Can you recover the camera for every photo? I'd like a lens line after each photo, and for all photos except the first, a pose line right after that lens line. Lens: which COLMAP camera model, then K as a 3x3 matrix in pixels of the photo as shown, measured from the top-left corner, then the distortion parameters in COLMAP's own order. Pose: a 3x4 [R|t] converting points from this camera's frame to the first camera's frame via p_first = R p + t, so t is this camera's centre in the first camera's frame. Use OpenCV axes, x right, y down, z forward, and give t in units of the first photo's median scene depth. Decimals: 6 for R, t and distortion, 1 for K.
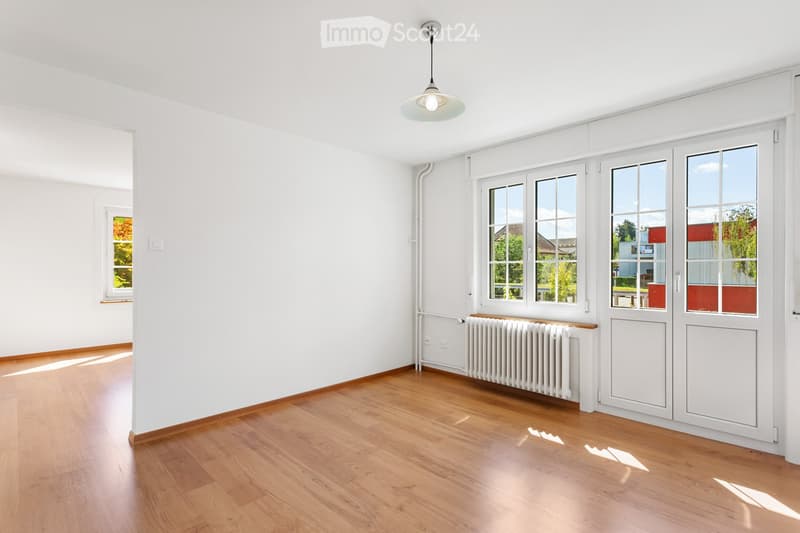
lens RADIAL K [[376.7, 0, 413.3], [0, 376.7, 267.6], [0, 0, 1]] dist [0.014647, 0.004955]
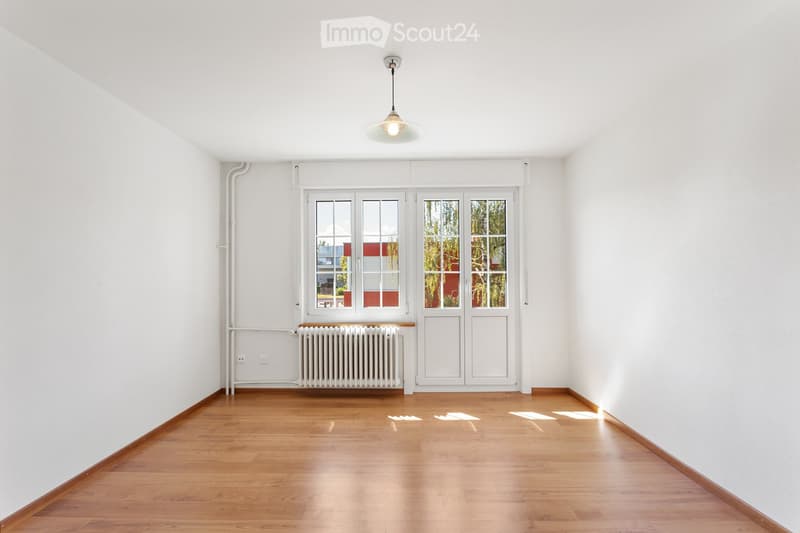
lens RADIAL K [[376.7, 0, 406.5], [0, 376.7, 273.3], [0, 0, 1]] dist [0.014647, 0.004955]
pose [[0.742656, 0.004664, 0.669657, -0.368587], [0.002507, 0.999949, -0.009745, -0.000831], [-0.669669, 0.008916, 0.742607, 0.089482]]
